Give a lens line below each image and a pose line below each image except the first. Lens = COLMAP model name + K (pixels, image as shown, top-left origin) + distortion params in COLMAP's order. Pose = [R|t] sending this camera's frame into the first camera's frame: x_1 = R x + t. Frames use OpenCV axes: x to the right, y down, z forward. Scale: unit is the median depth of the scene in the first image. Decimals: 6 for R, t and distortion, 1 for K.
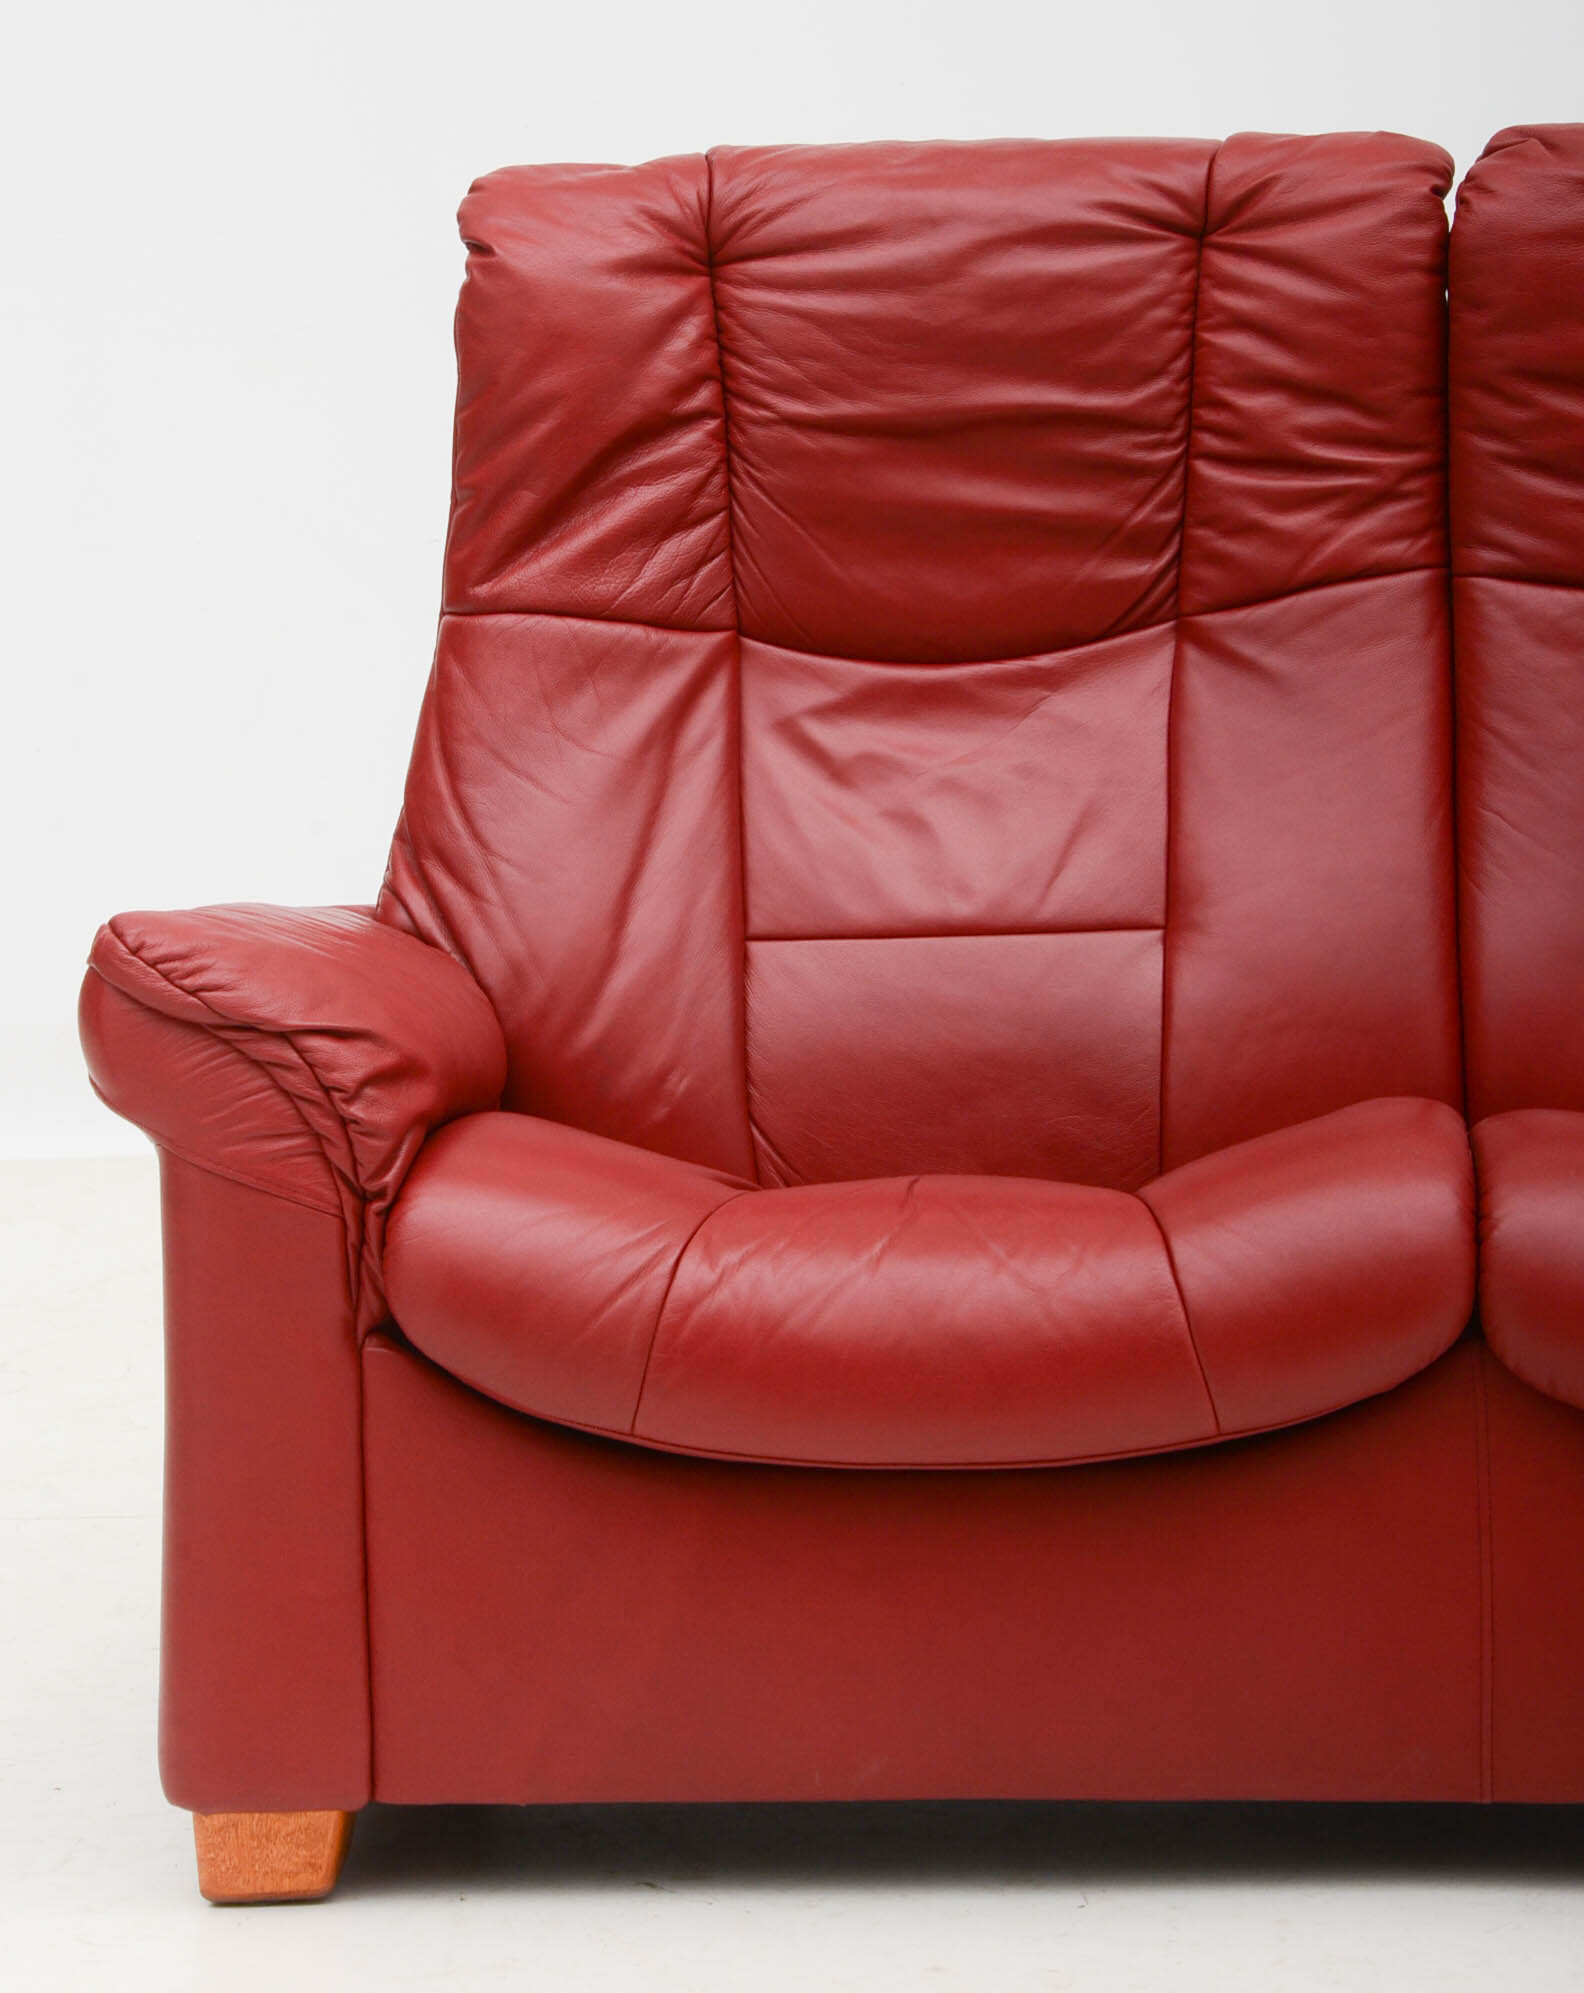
lens RADIAL K [[7518.3, 0, 755.2], [0, 7518.3, 960.1], [0, 0, 1]] dist [0.896427, 0.000000]
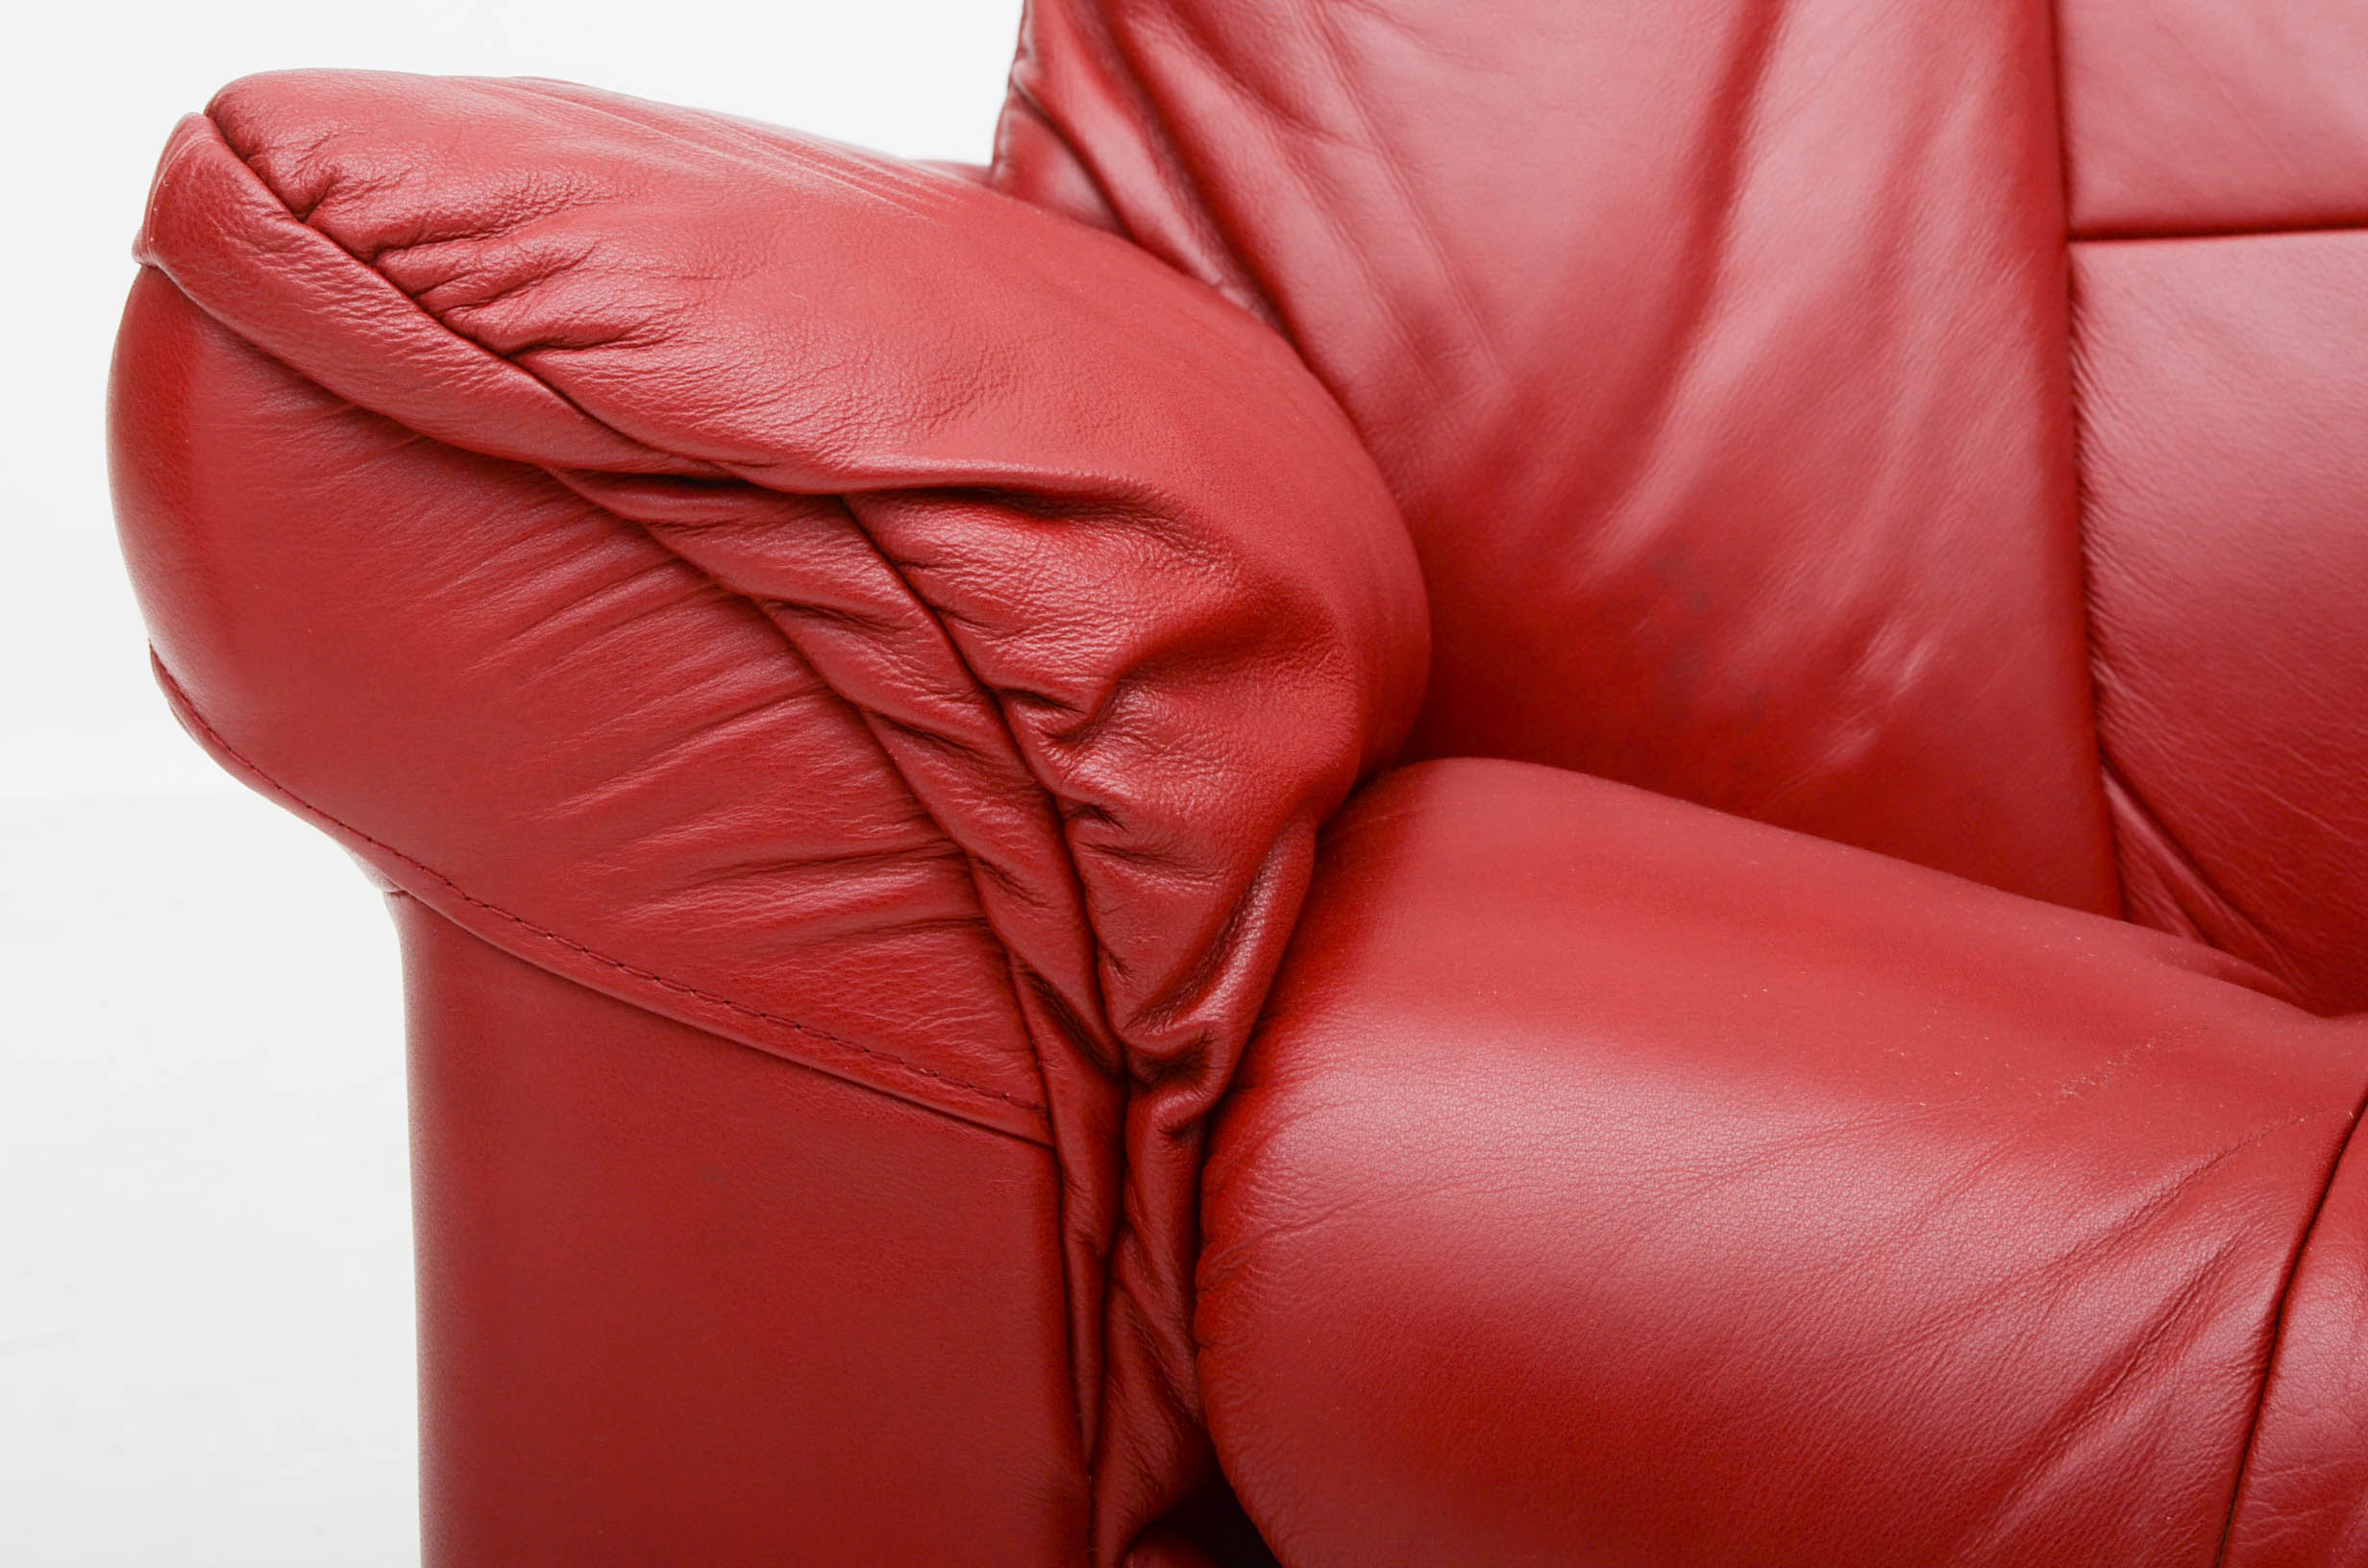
lens RADIAL K [[8100.4, 0, 1178.8], [0, 8100.4, 795.1], [0, 0, 1]] dist [0.852464, 0.000000]
pose [[0.999659, -0.008351, 0.024744, -0.057298], [0.007456, 0.999322, 0.036049, 0.009864], [-0.025028, -0.035852, 0.999044, 0.693834]]
